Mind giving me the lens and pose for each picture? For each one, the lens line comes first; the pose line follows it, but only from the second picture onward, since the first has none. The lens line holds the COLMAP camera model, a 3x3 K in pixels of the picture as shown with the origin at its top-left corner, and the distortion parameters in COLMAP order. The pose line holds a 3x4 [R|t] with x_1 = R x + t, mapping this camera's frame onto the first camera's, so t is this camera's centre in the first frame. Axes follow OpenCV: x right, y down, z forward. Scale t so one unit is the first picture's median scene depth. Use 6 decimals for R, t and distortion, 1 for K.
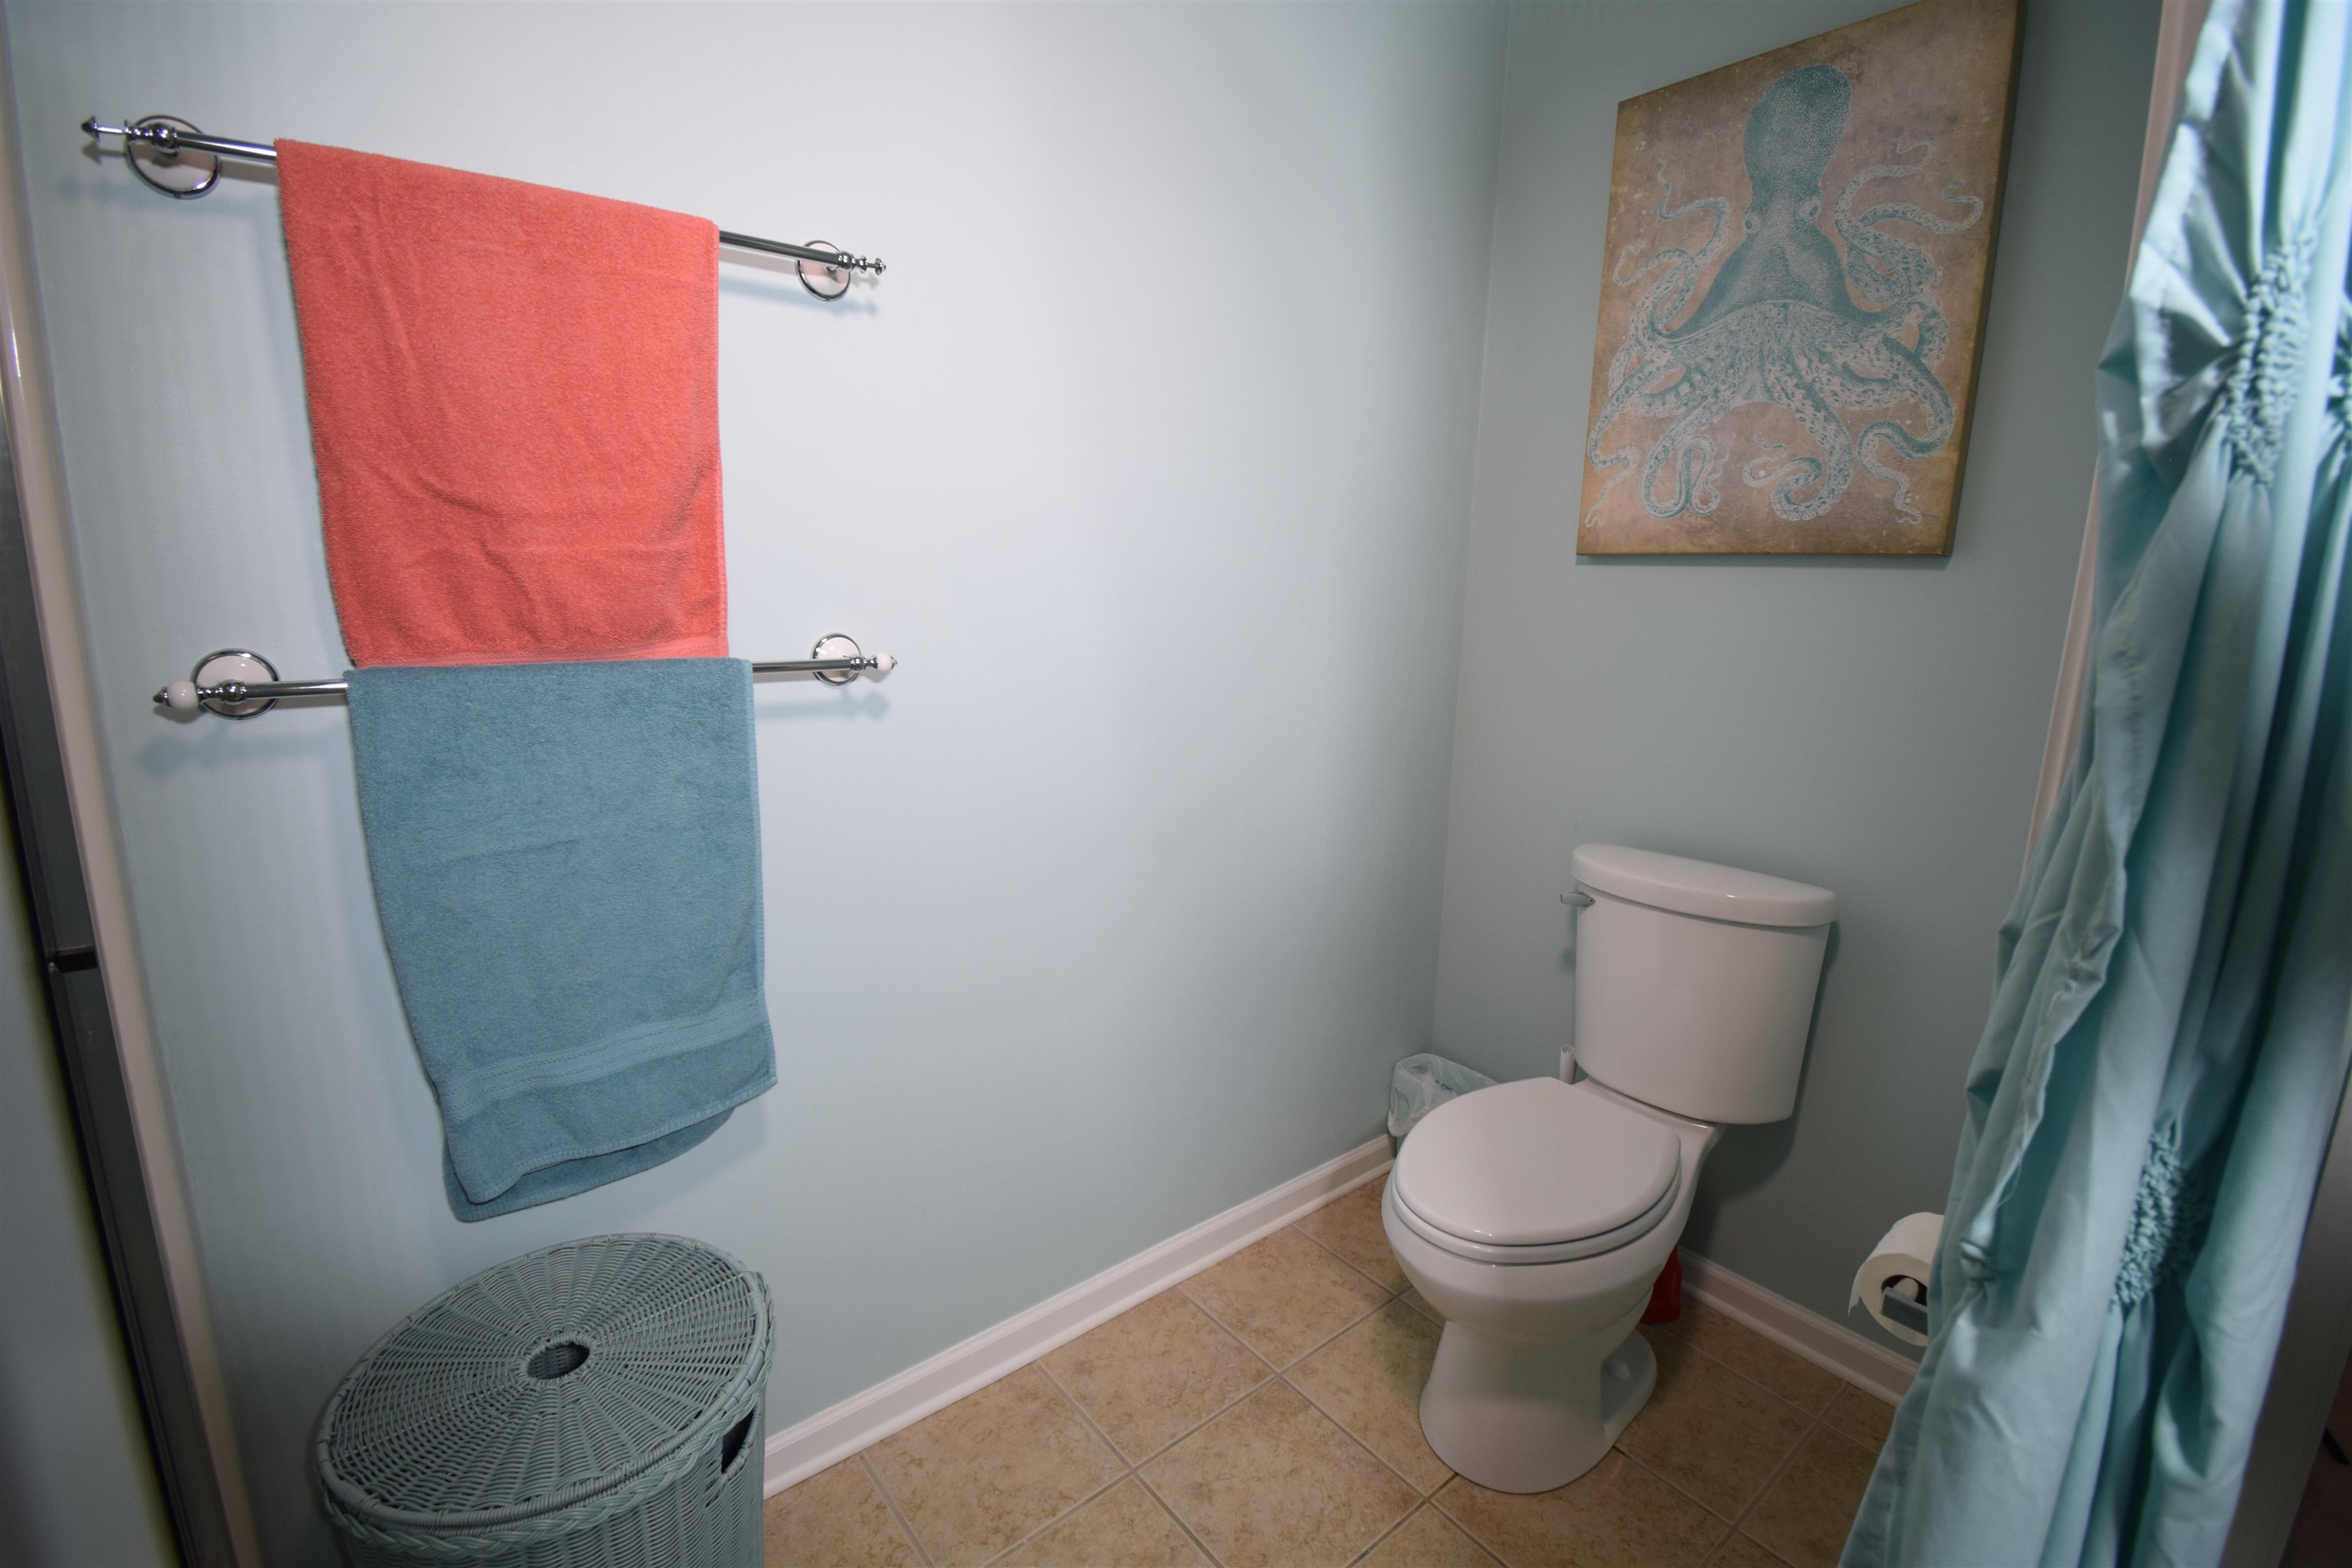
lens RADIAL K [[1038.3, 0, 1177.2], [0, 1038.3, 777.6], [0, 0, 1]] dist [0.016467, -0.024394]
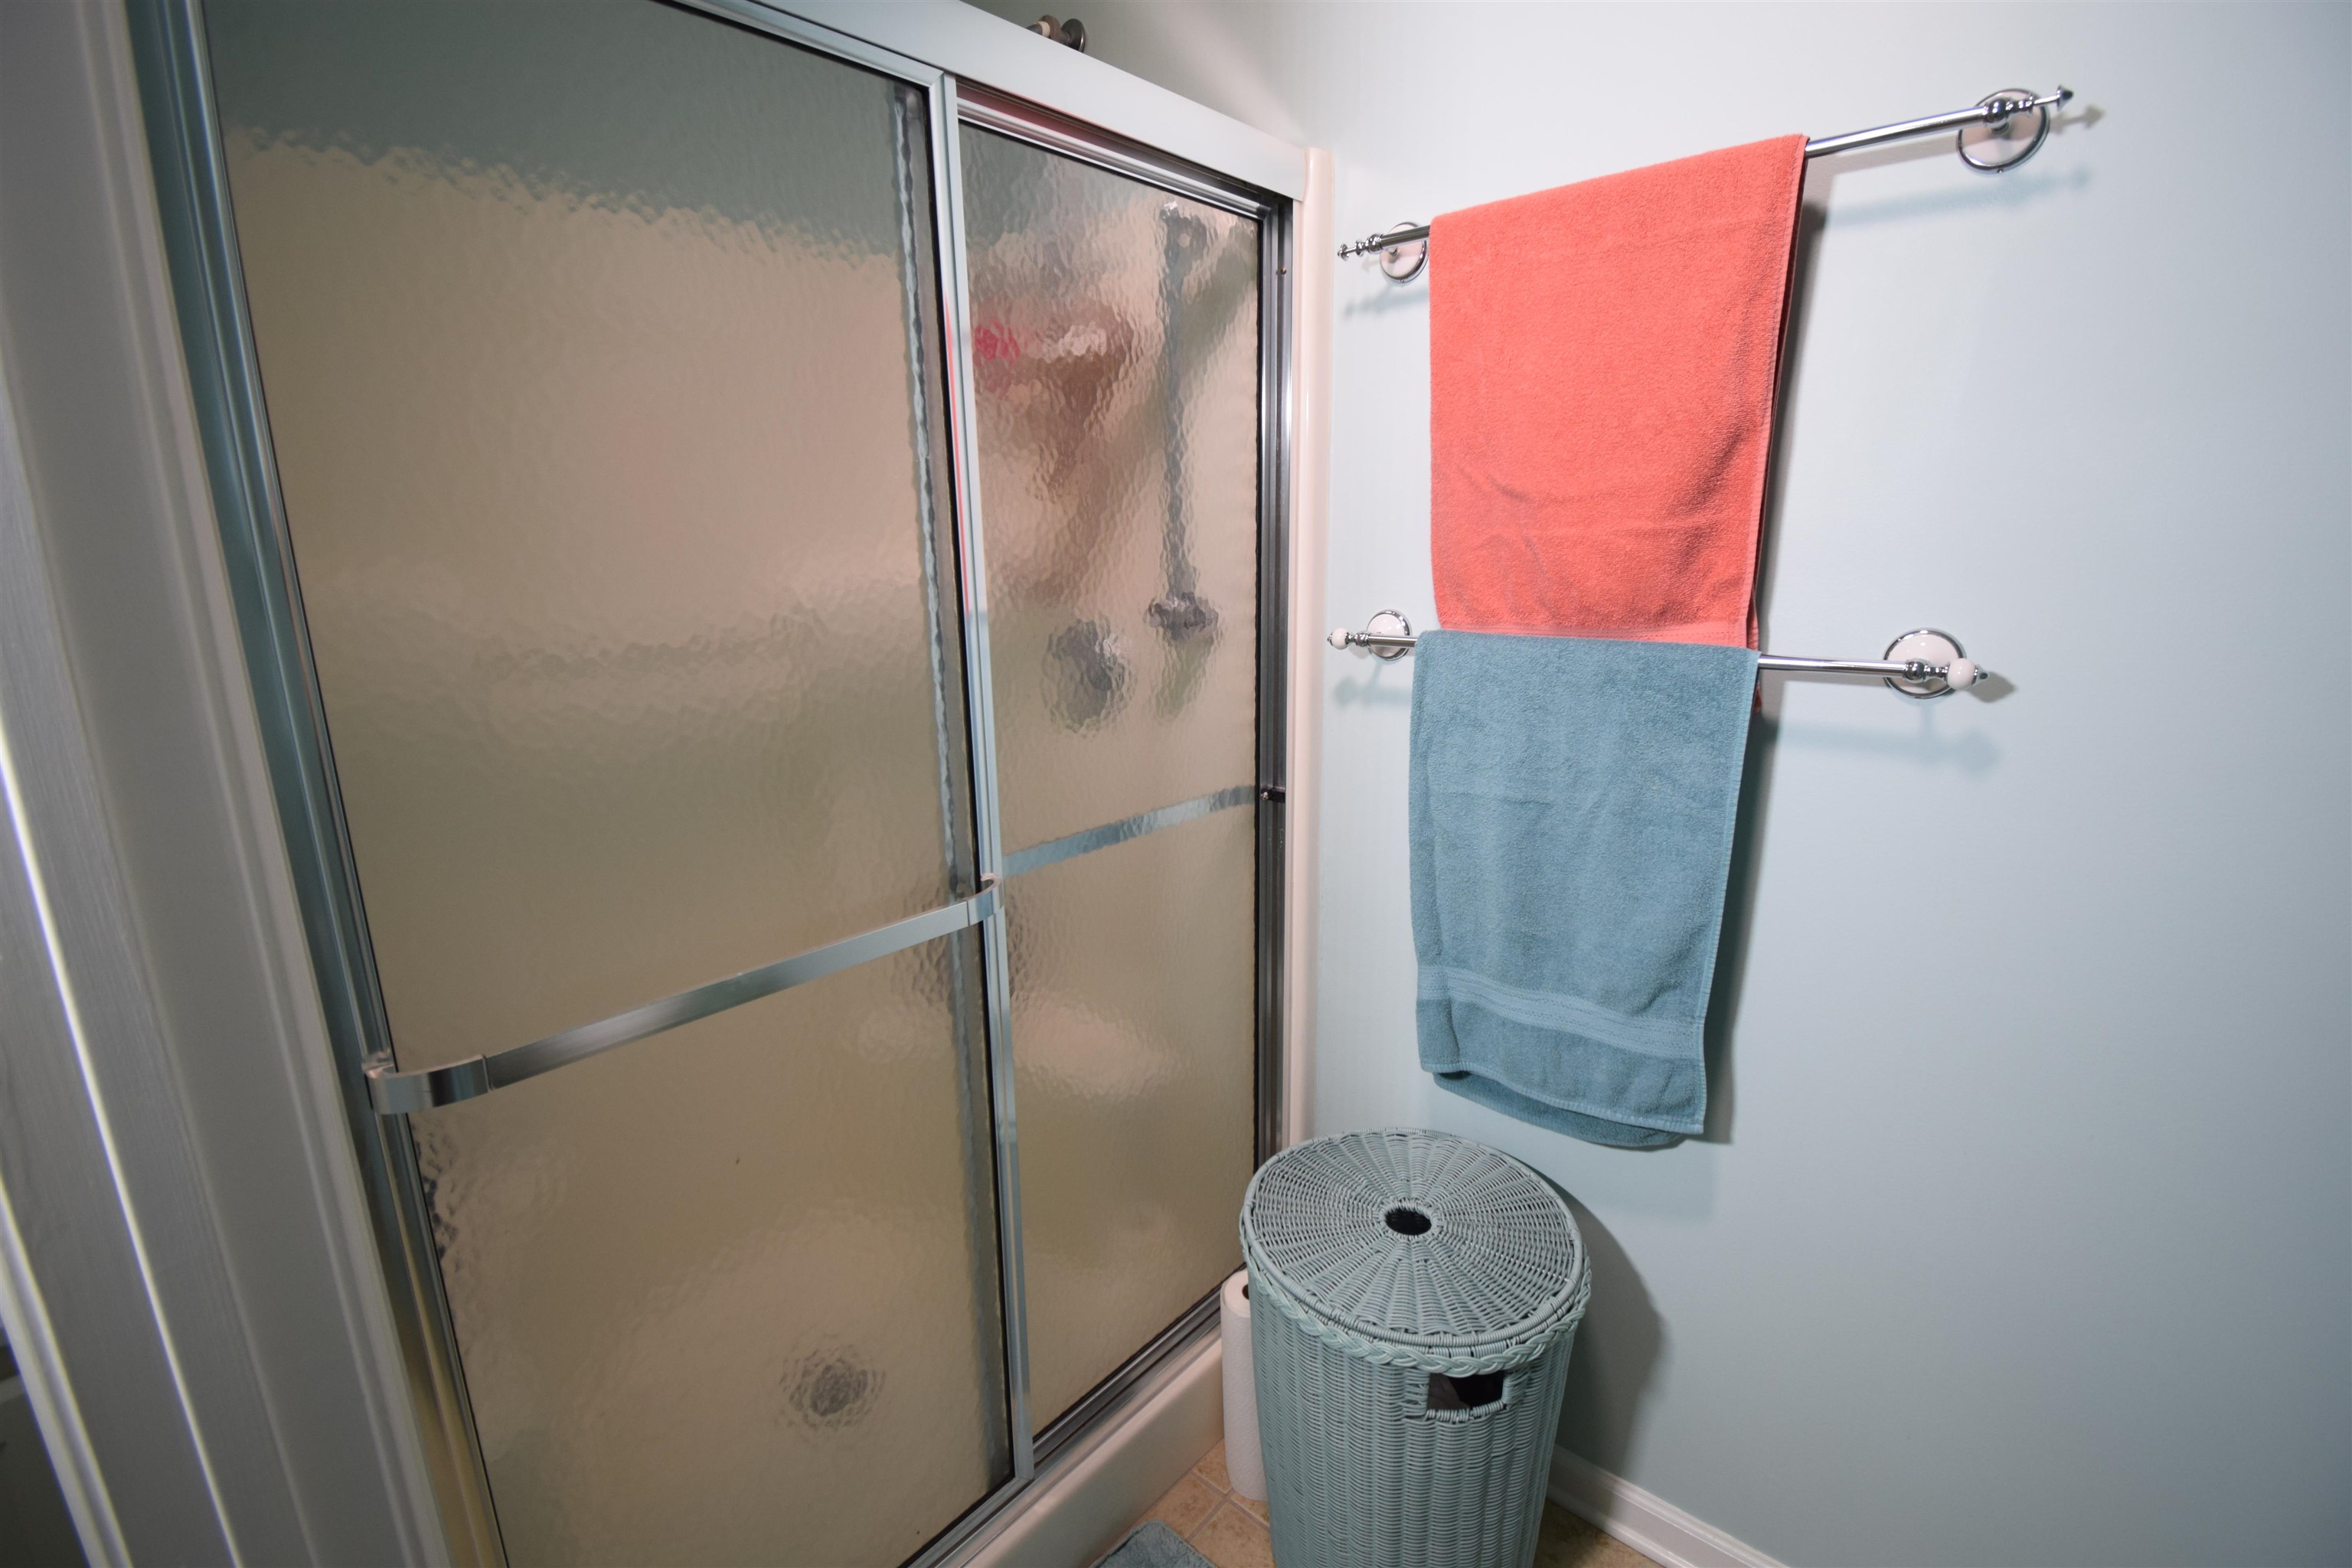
lens RADIAL K [[1038.3, 0, 1177.2], [0, 1038.3, 777.6], [0, 0, 1]] dist [0.016467, -0.024394]
pose [[0.167018, 0.197932, -0.965882, 0.367554], [-0.176885, 0.969763, 0.168141, -0.074865], [0.969957, 0.142768, 0.196979, 0.394483]]
